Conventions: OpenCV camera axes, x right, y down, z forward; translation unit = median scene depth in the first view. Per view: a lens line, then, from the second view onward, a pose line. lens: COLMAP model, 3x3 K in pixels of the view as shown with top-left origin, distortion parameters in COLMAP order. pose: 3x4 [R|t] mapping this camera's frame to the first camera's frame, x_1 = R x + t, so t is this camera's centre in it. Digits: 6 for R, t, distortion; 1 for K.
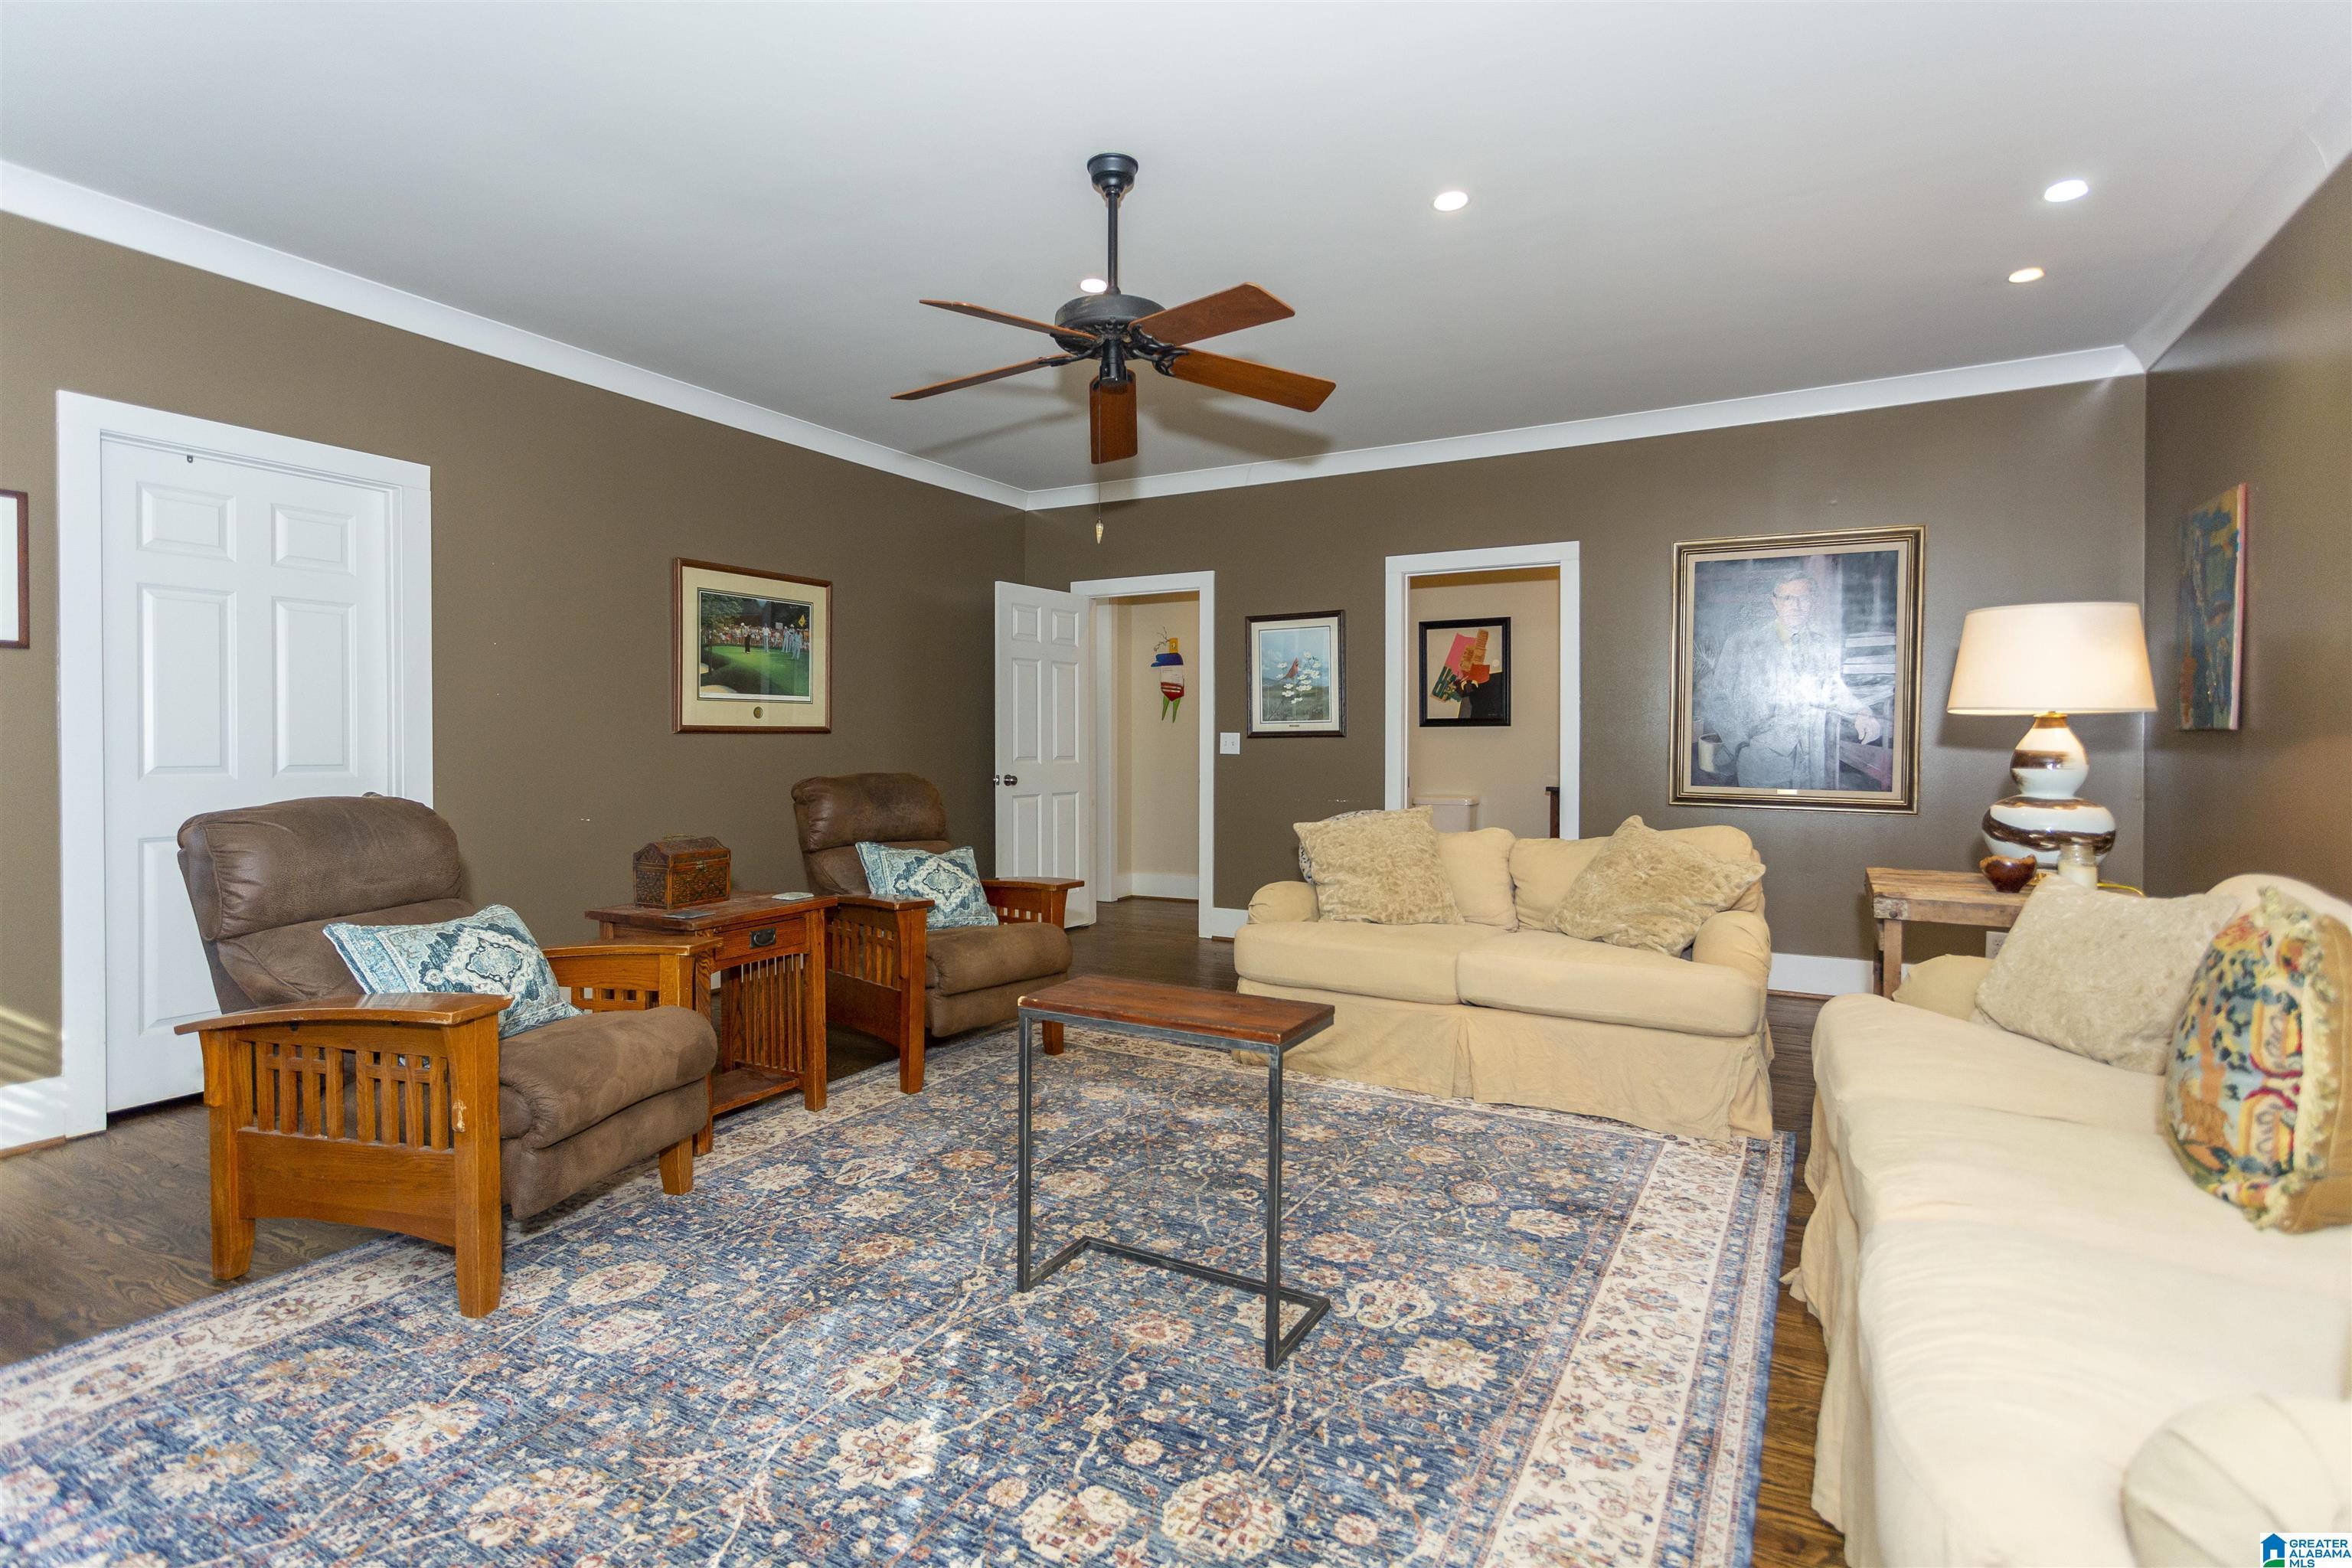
lens RADIAL K [[1124.5, 0, 1176.8], [0, 1124.5, 768.4], [0, 0, 1]] dist [0.005553, 0.000668]
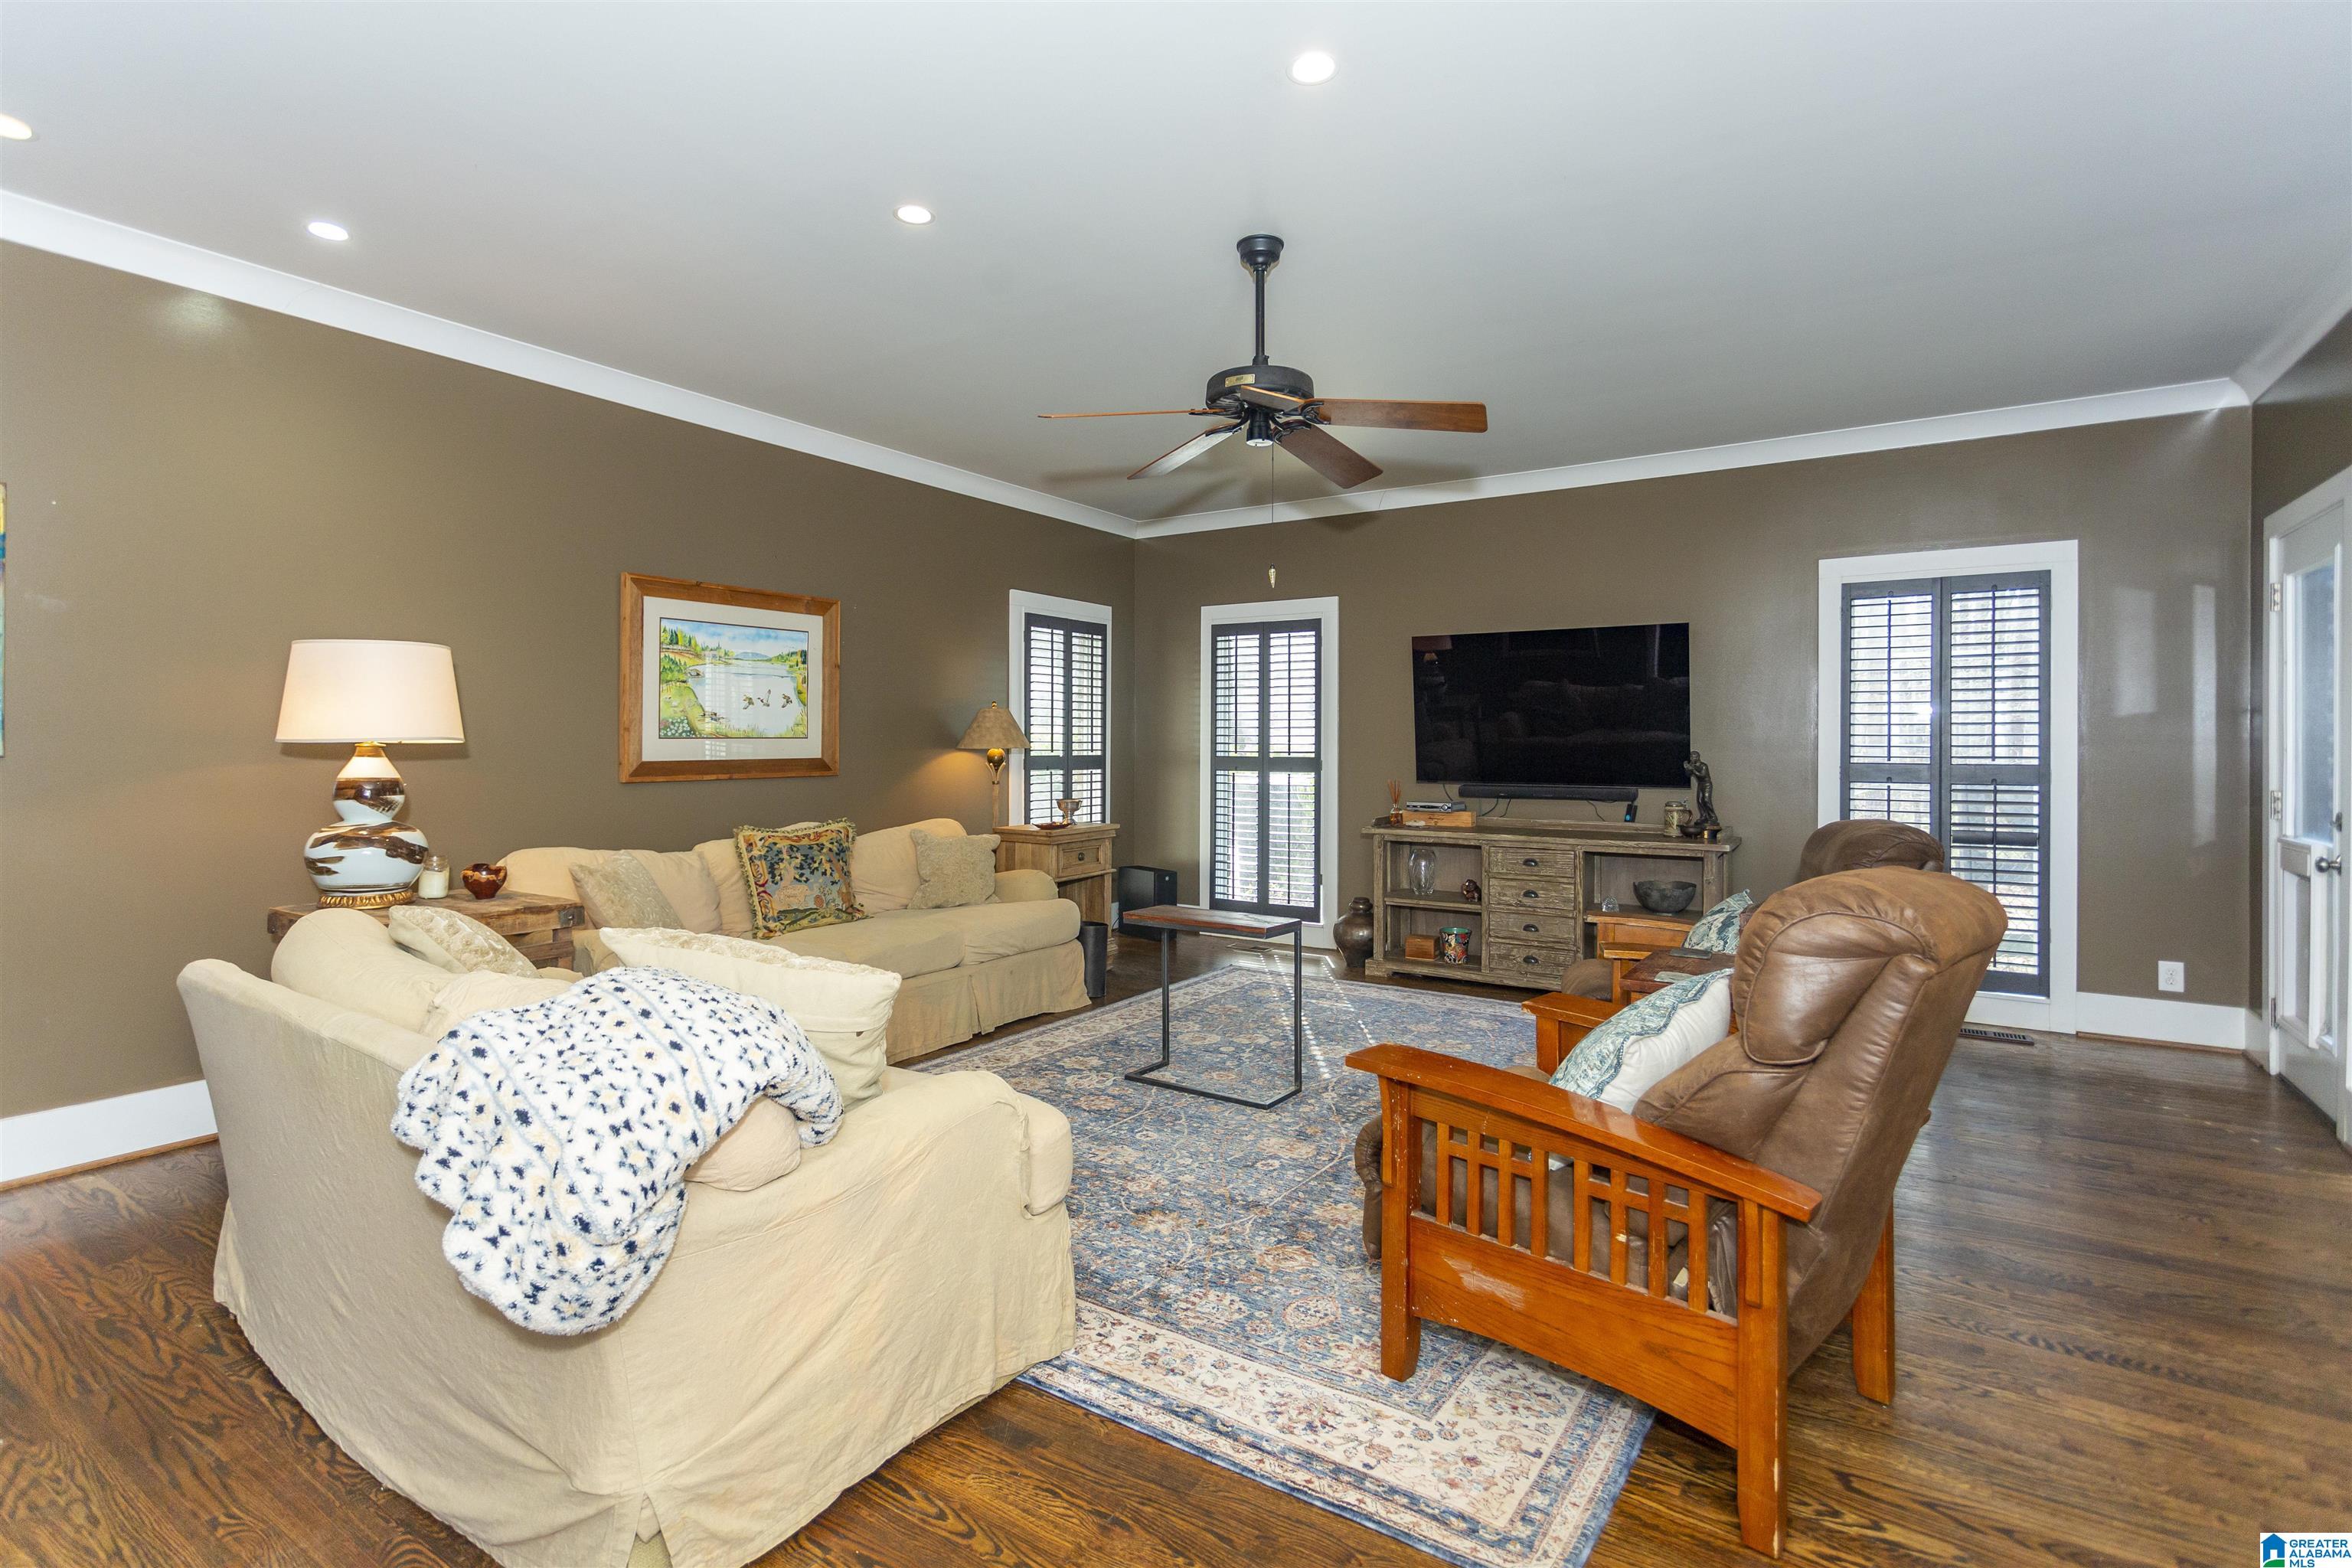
lens RADIAL K [[1124.5, 0, 1187.9], [0, 1124.5, 741.1], [0, 0, 1]] dist [0.005553, 0.000668]
pose [[-0.998257, -0.005210, 0.058779, -0.064819], [-0.003962, 0.999765, 0.021322, -0.097852], [-0.058876, 0.021052, -0.998043, 2.587729]]
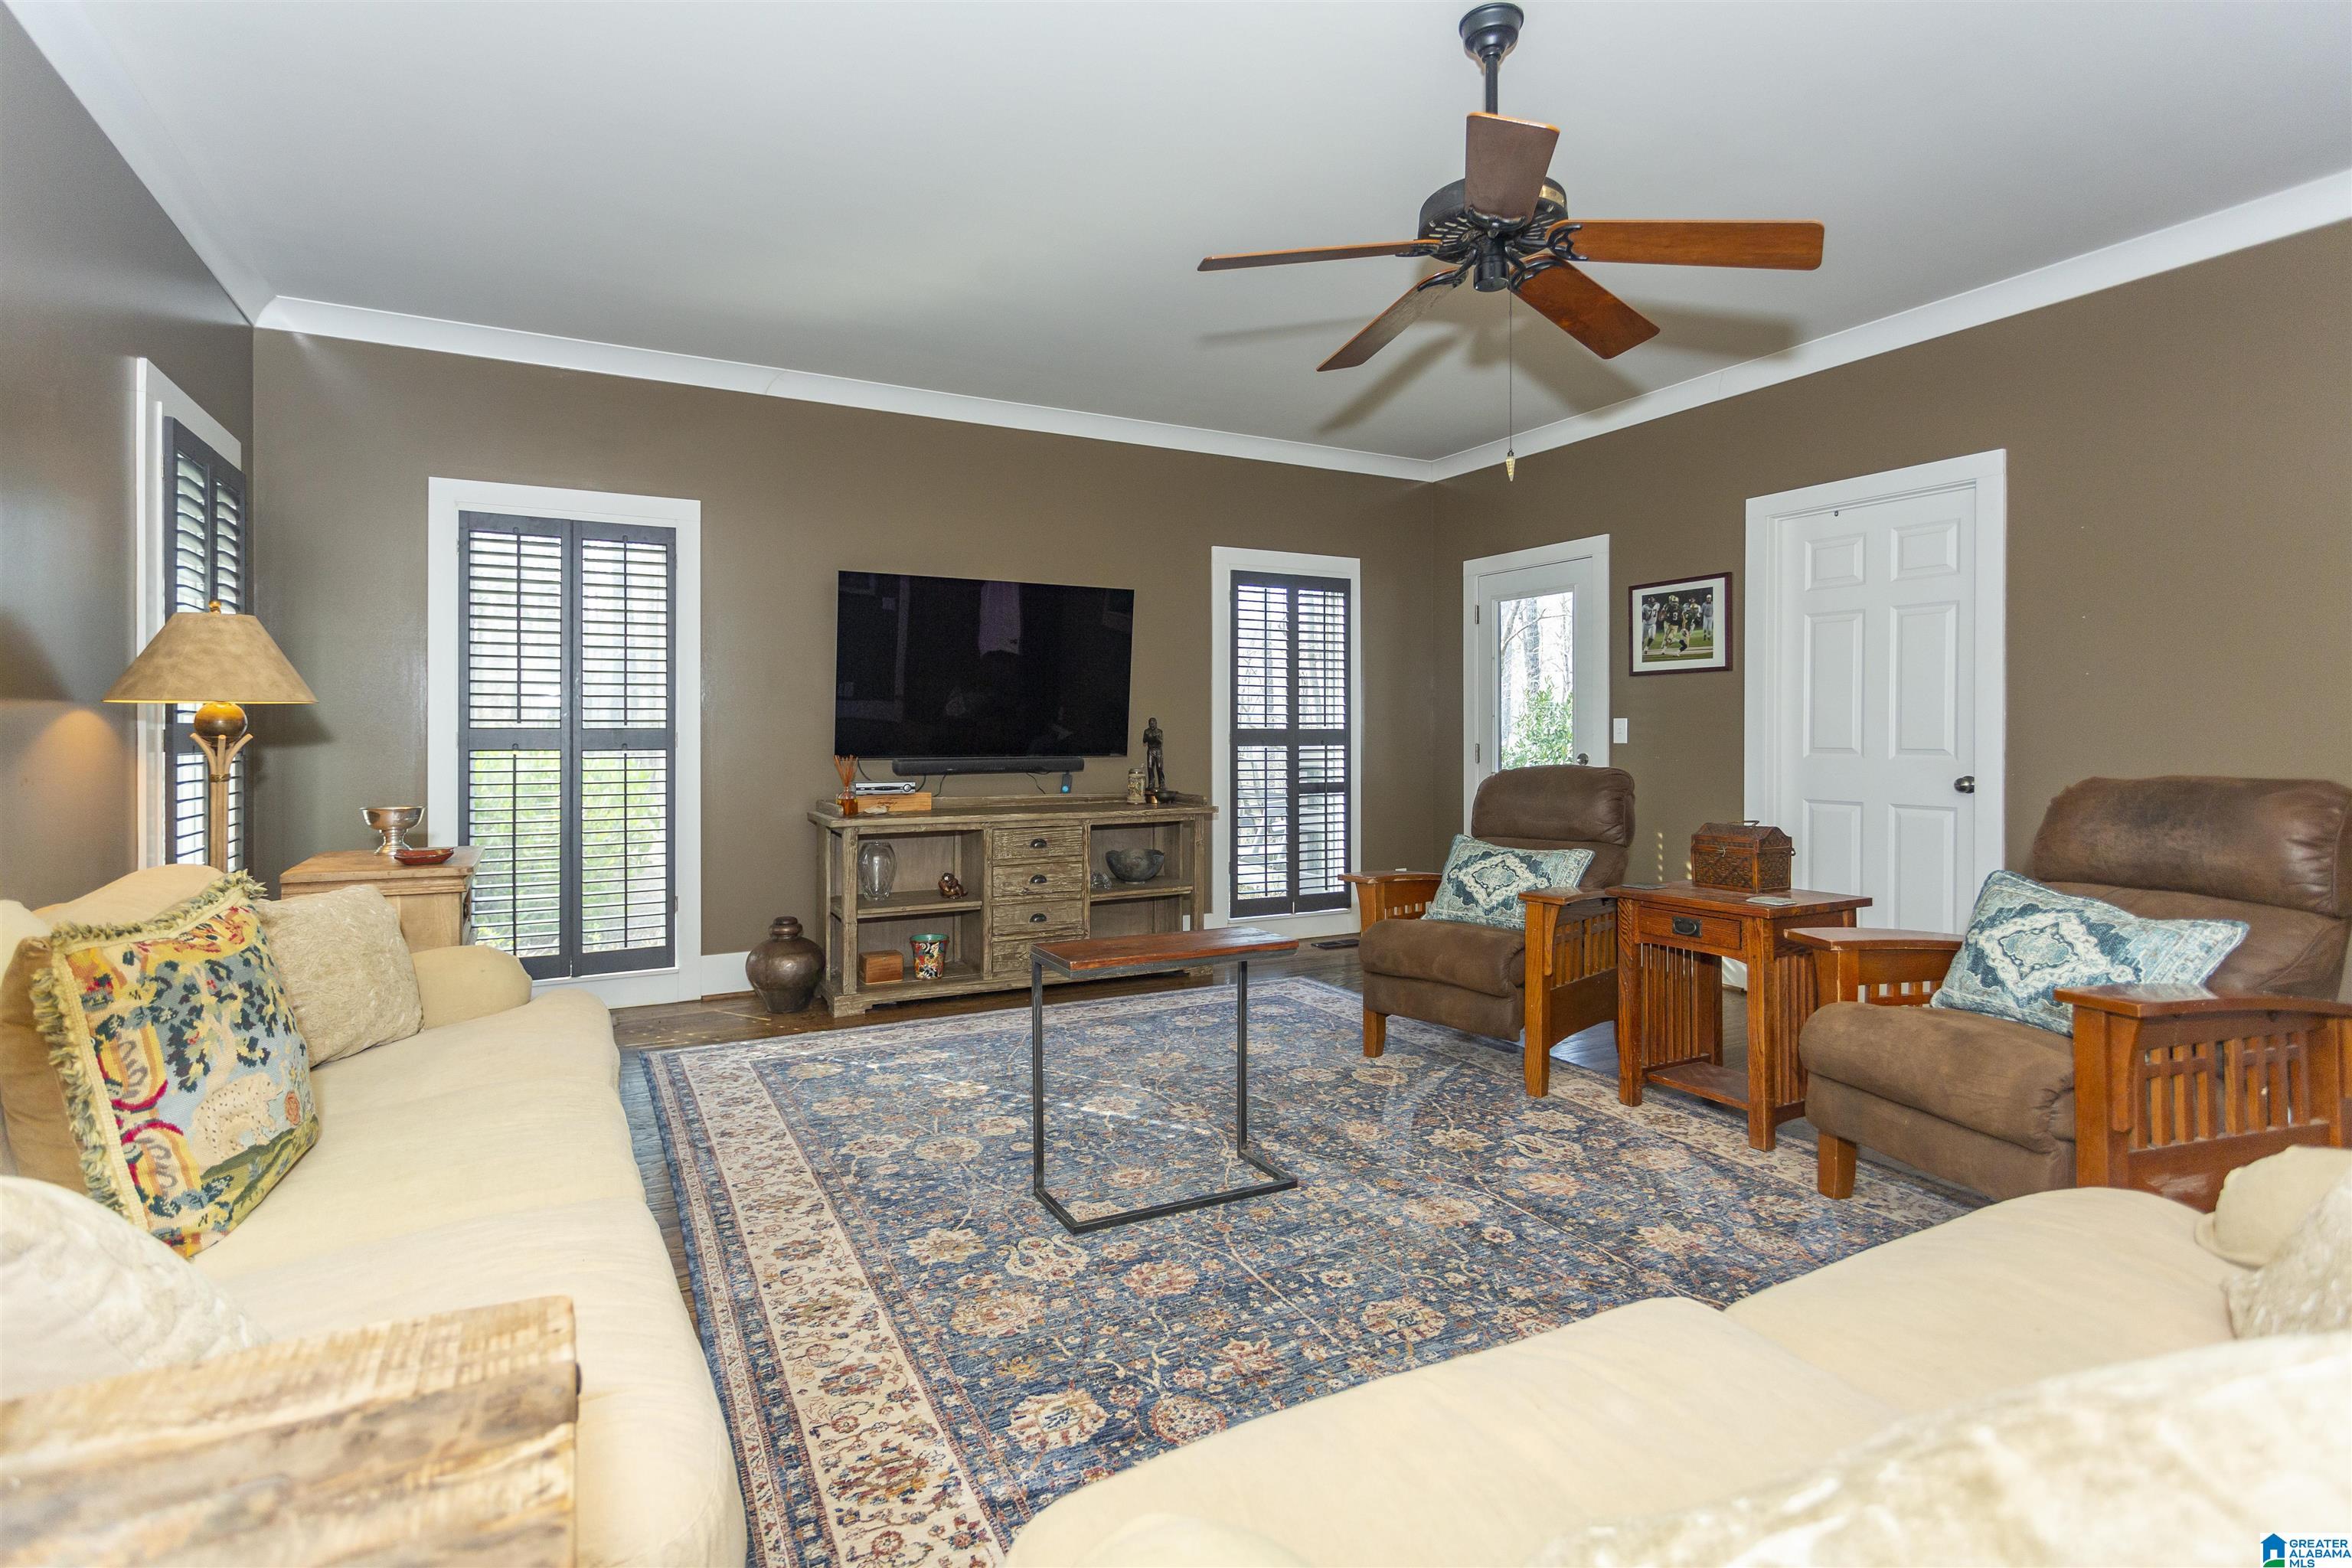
lens RADIAL K [[1124.5, 0, 1167.0], [0, 1124.5, 733.7], [0, 0, 1]] dist [0.005553, 0.000668]
pose [[-0.540516, -0.001633, -0.841332, 0.942619], [-0.017840, 0.999796, 0.009520, -0.024098], [0.841145, 0.020155, -0.540435, 1.542072]]
